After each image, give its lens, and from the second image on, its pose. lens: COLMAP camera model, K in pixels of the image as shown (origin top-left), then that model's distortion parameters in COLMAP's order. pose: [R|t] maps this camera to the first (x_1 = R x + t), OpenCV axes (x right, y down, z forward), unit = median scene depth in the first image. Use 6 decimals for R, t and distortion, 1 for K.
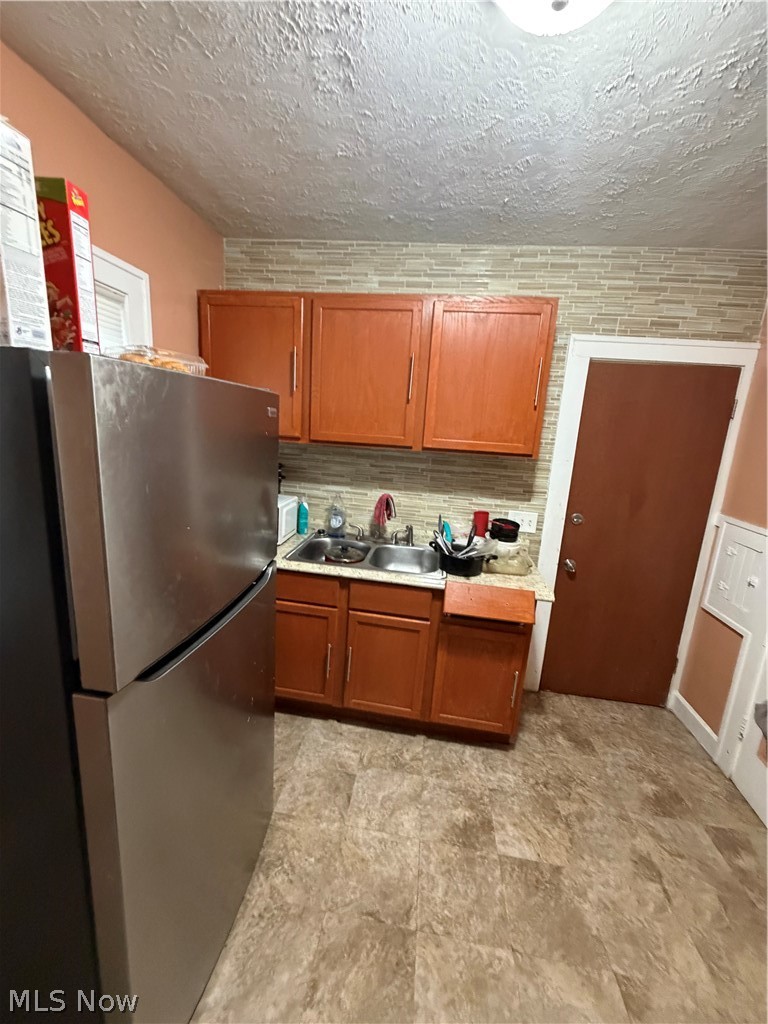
lens RADIAL K [[408.8, 0, 386.4], [0, 408.8, 509.9], [0, 0, 1]] dist [-0.001091, 0.000316]
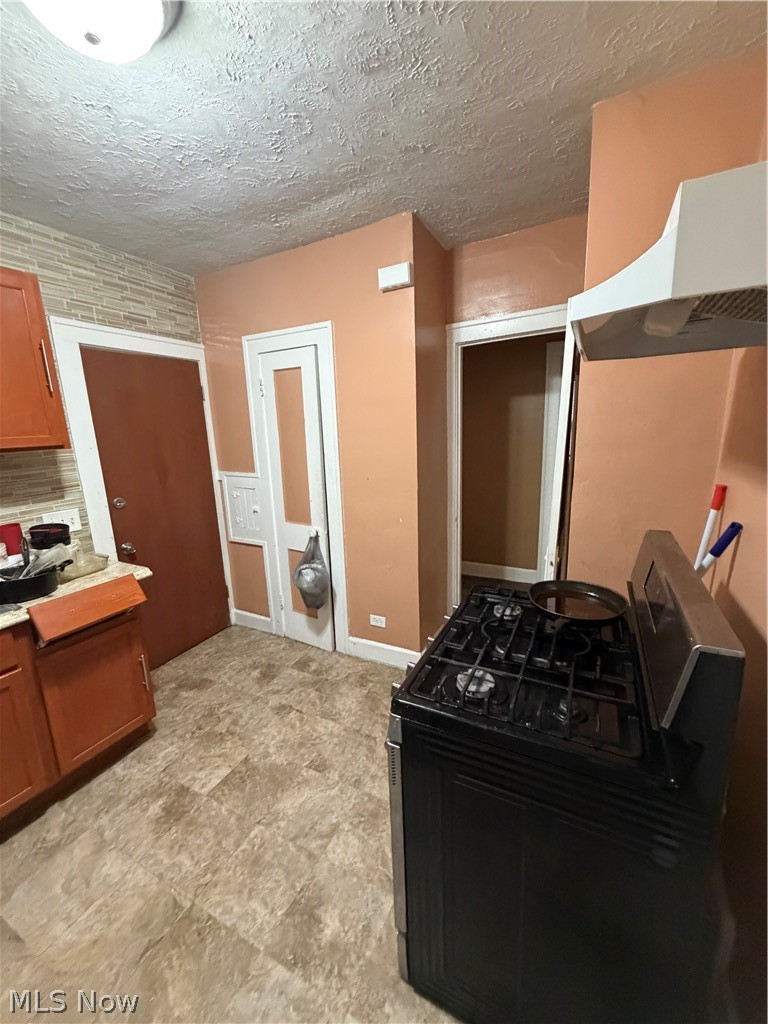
lens RADIAL K [[408.8, 0, 385.6], [0, 408.8, 512.9], [0, 0, 1]] dist [-0.001091, 0.000316]
pose [[0.325560, -0.278251, 0.903652, -0.289255], [0.247036, 0.947554, 0.202769, 0.003227], [-0.912679, 0.157221, 0.377224, 0.005037]]
